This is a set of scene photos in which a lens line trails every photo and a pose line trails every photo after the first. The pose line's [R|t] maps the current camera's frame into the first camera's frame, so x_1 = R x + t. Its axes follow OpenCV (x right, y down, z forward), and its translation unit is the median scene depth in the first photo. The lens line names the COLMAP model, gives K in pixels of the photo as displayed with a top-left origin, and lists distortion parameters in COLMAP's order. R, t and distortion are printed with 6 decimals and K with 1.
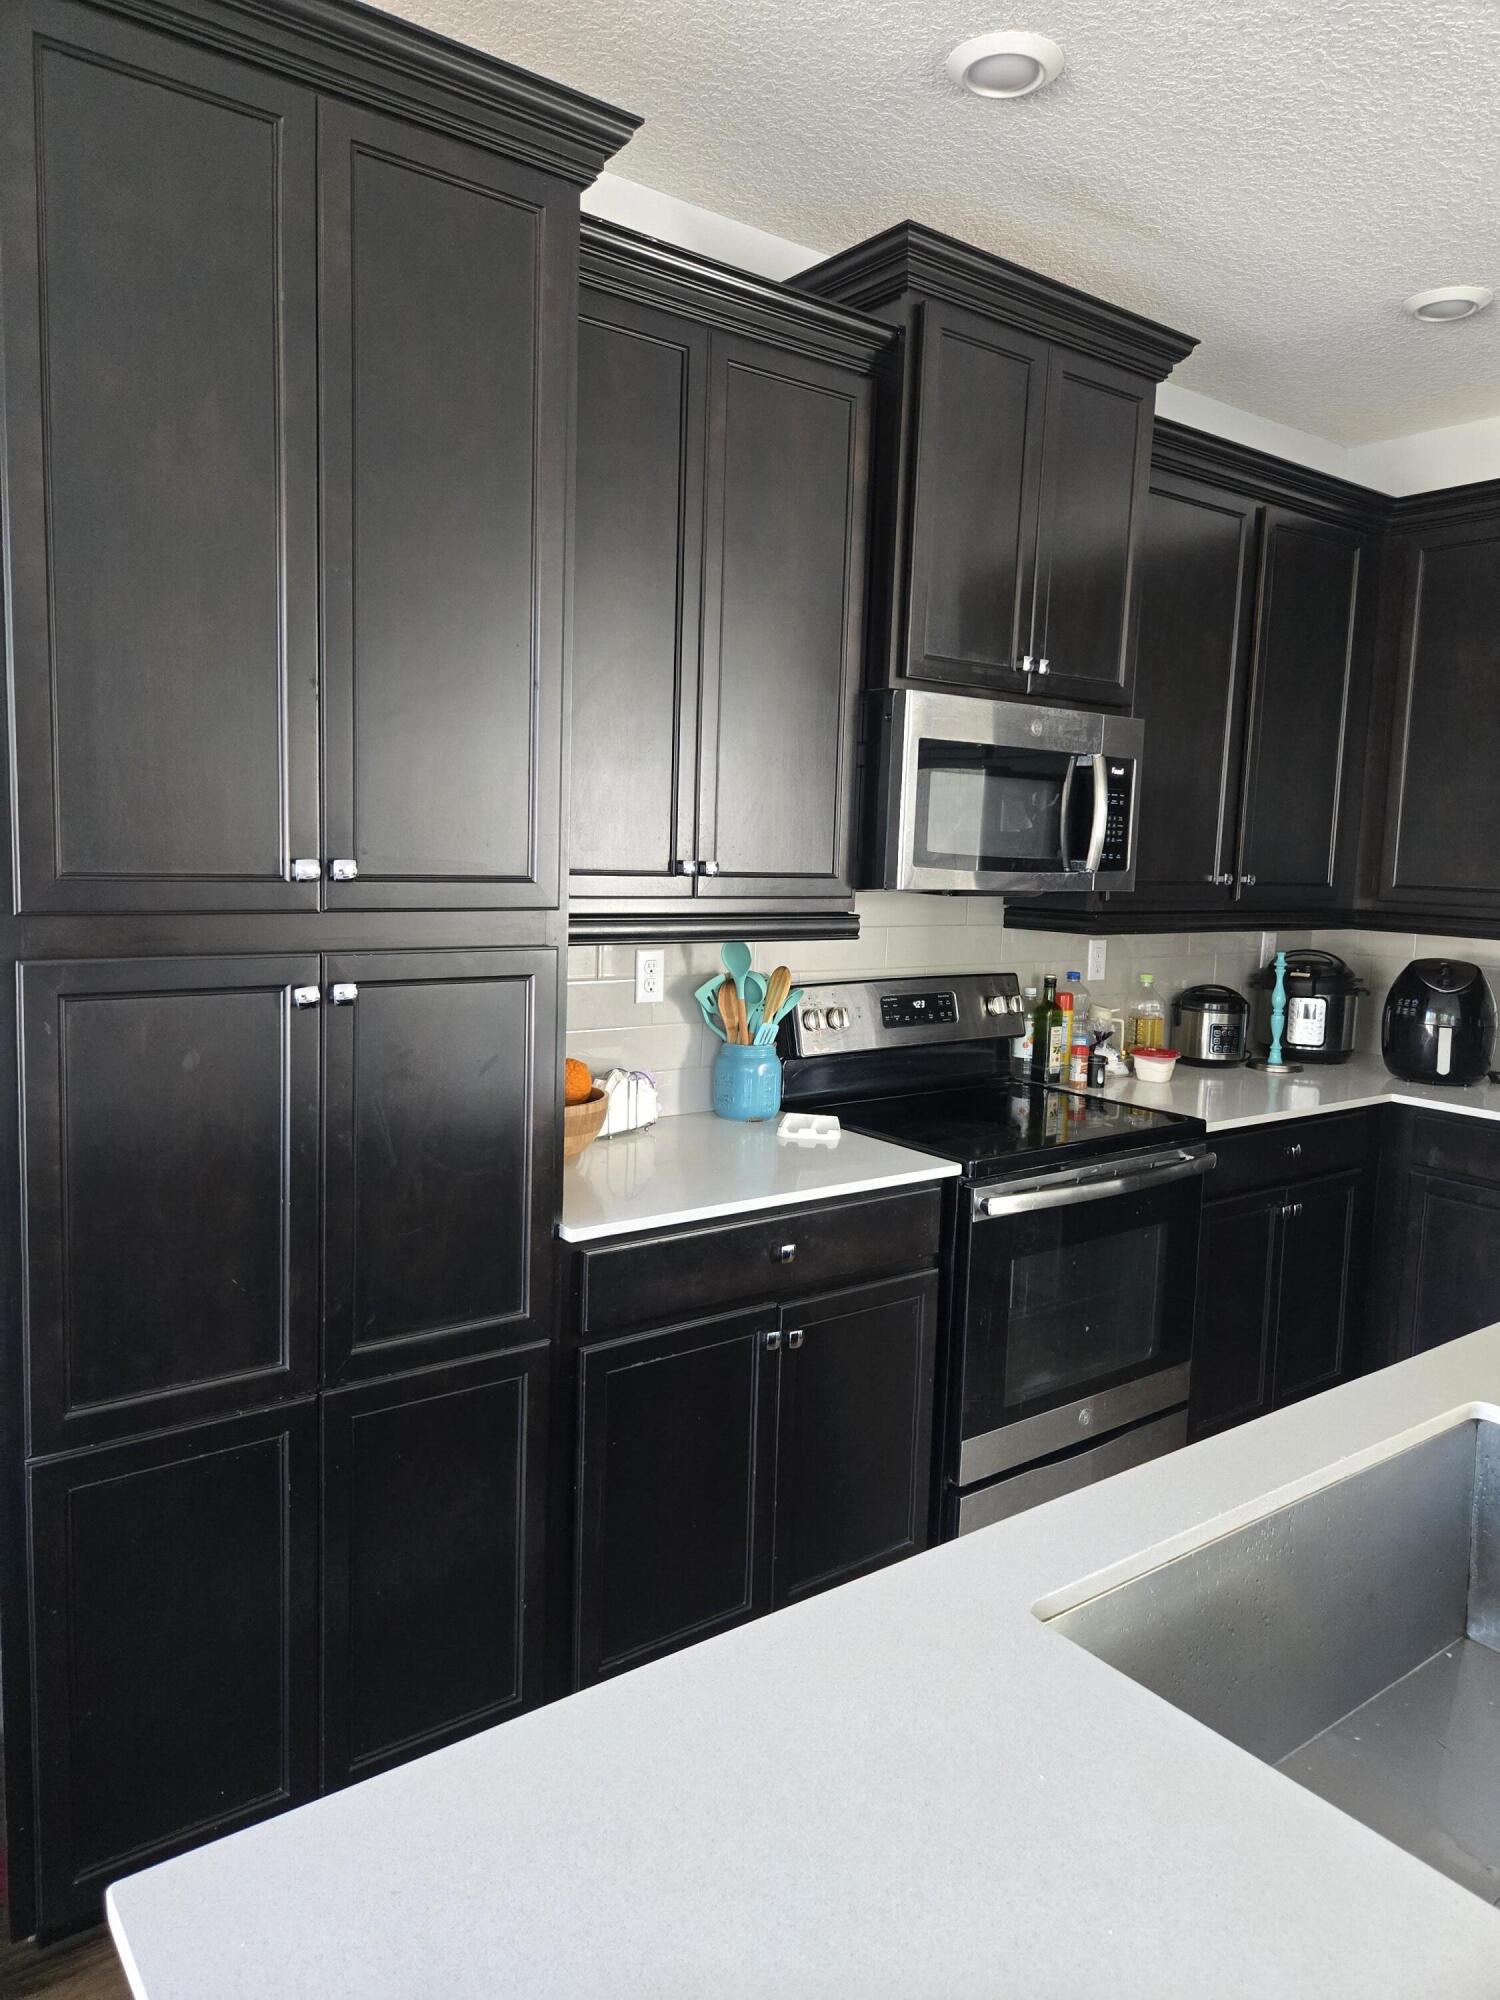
lens RADIAL K [[1345.0, 0, 751.9], [0, 1345.0, 998.3], [0, 0, 1]] dist [0.056816, -0.046294]
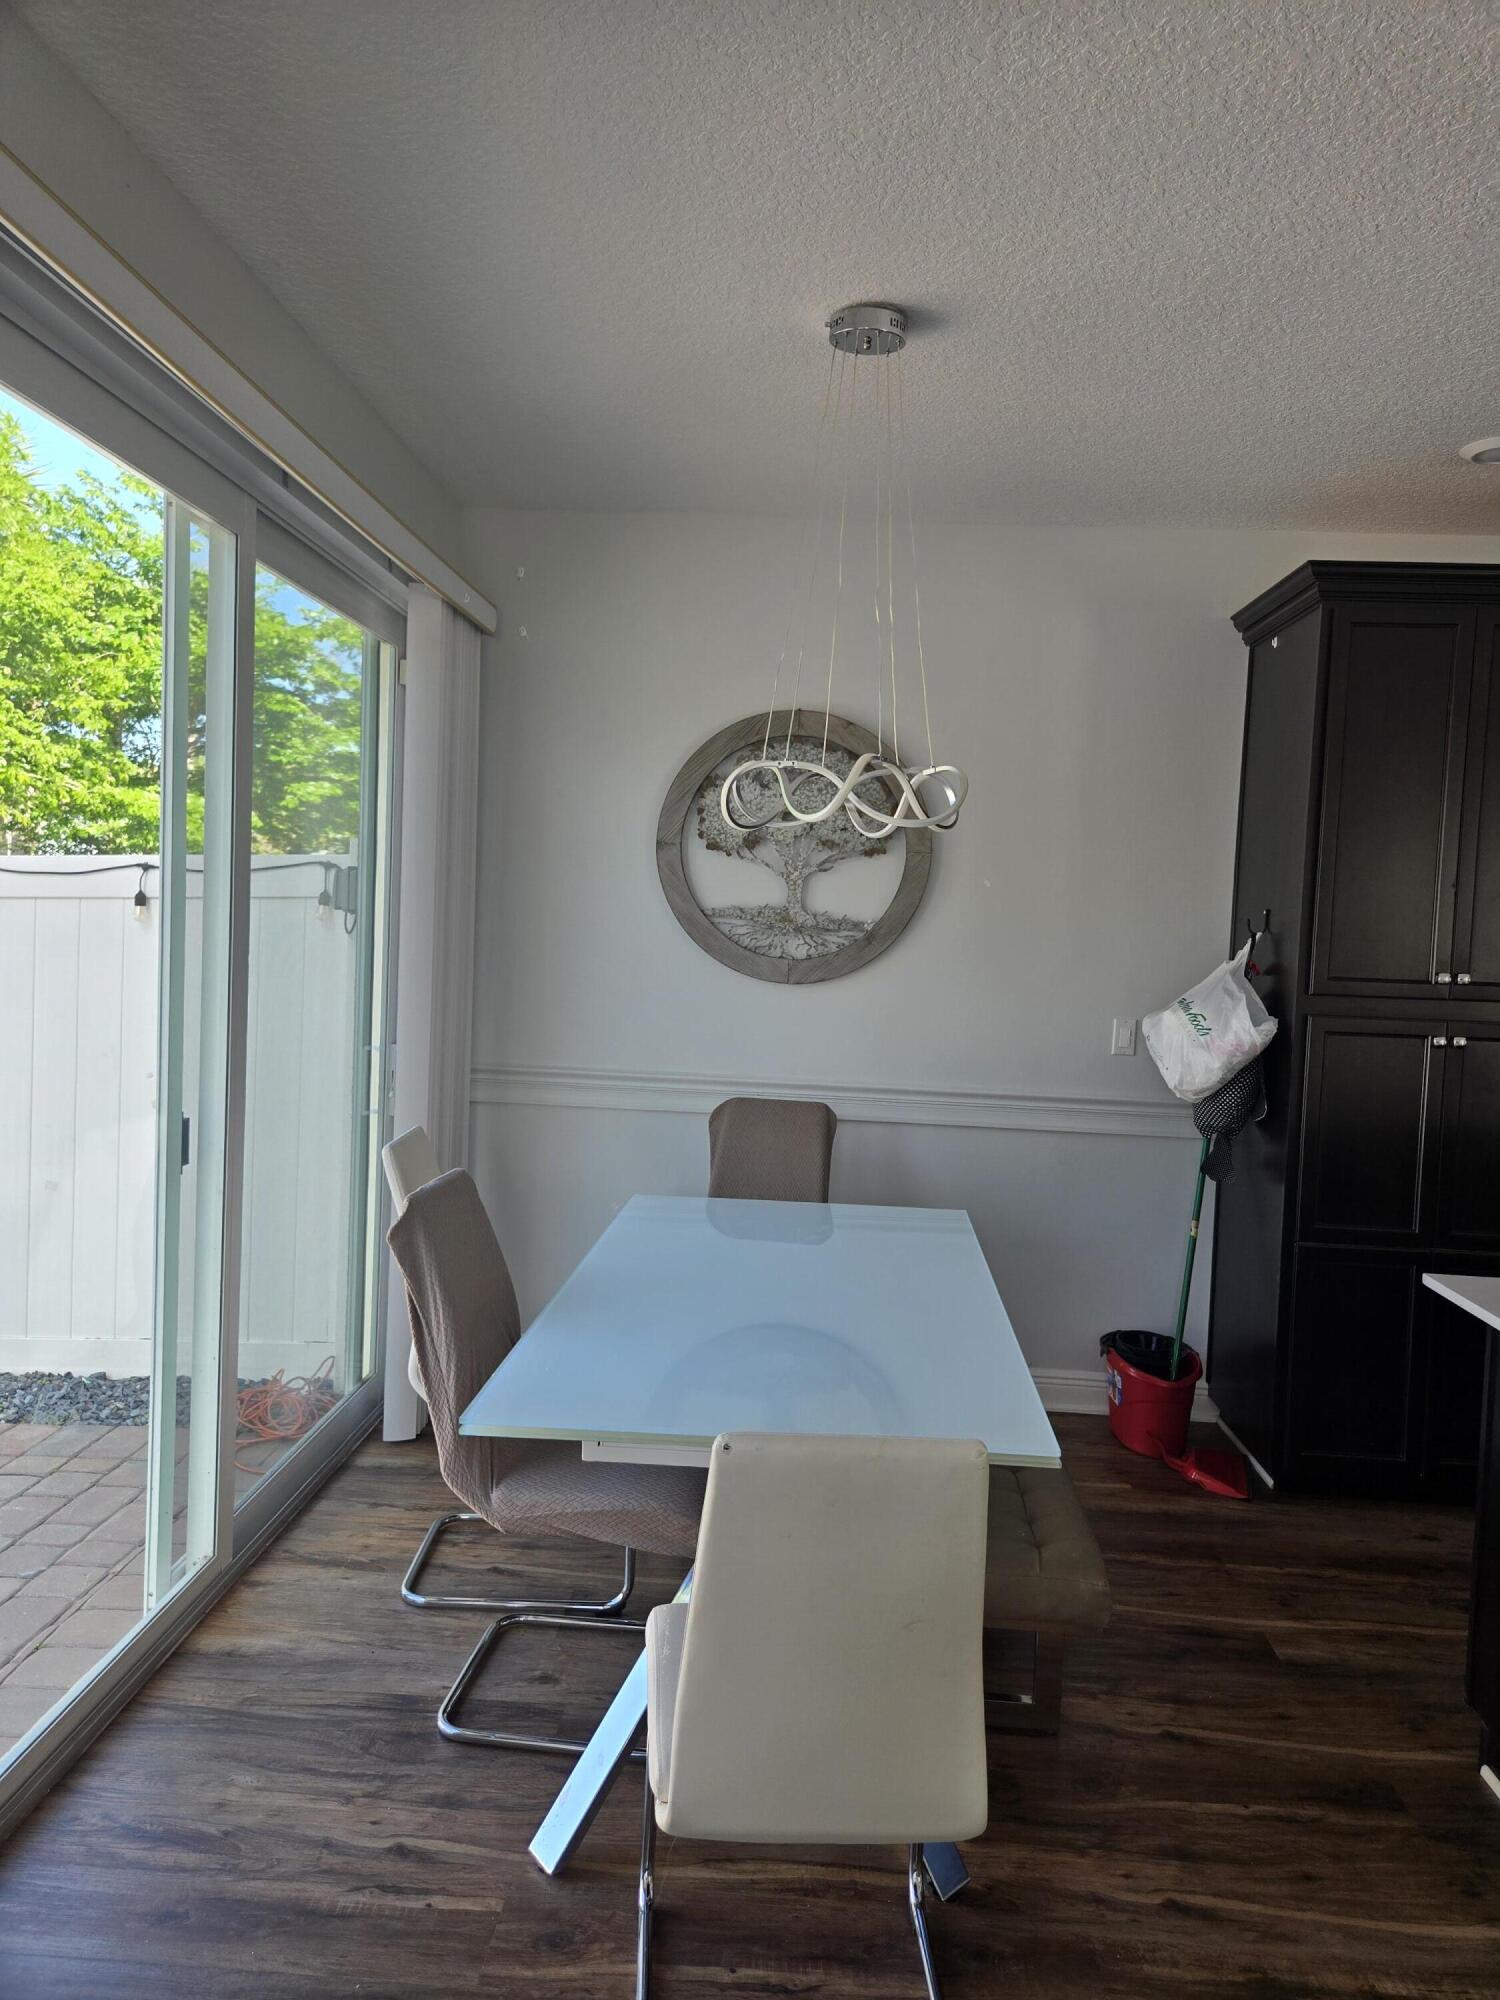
lens RADIAL K [[1345.0, 0, 753.4], [0, 1345.0, 994.4], [0, 0, 1]] dist [0.056816, -0.046294]
pose [[0.763212, 0.031374, -0.645386, 0.187779], [-0.082143, 0.995428, -0.048749, 0.108235], [0.640905, 0.090219, 0.762300, -1.167665]]
